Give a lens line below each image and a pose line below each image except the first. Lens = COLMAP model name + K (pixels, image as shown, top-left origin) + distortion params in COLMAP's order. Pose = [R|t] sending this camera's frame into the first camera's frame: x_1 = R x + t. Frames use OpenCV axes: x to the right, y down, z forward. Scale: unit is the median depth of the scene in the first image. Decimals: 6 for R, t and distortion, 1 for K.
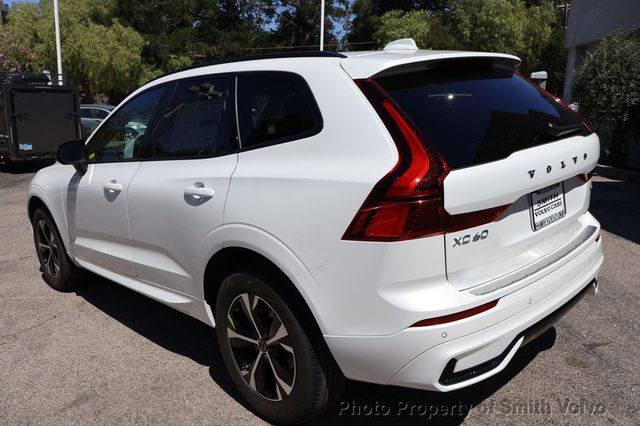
lens RADIAL K [[529.8, 0, 320.0], [0, 529.8, 213.0], [0, 0, 1]] dist [-0.006948, 0.002719]
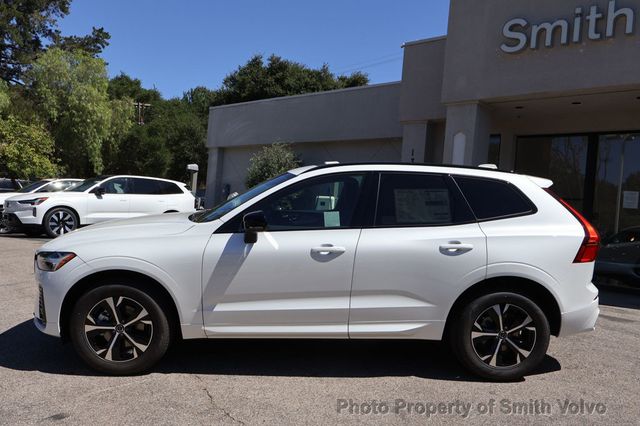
lens RADIAL K [[529.8, 0, 320.0], [0, 529.8, 213.0], [0, 0, 1]] dist [-0.006948, 0.002719]
pose [[0.663456, 0.033915, 0.747446, -1.194171], [0.083190, 0.989435, -0.118737, 0.010049], [-0.743576, 0.140957, 0.653625, 0.179645]]
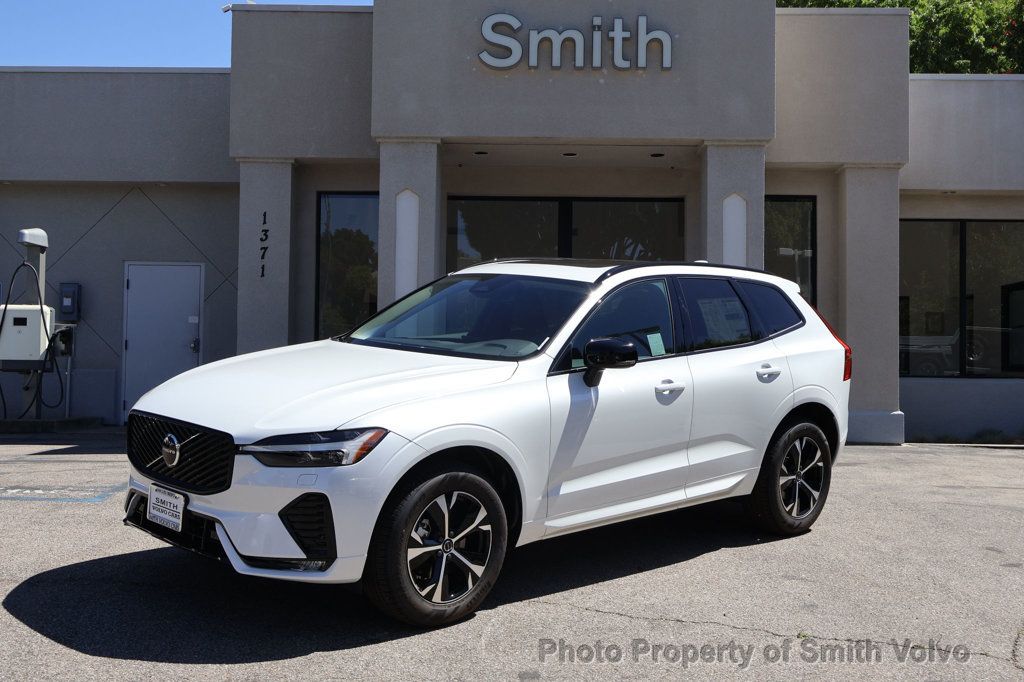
lens RADIAL K [[1264.7, 0, 512.0], [0, 1264.7, 341.0], [0, 0, 1]] dist [-0.176106, 0.005249]
pose [[-0.047933, 0.016325, 0.998717, -2.226599], [0.190387, 0.981685, -0.006909, -0.144499], [-0.980538, 0.189811, -0.050164, 1.221630]]
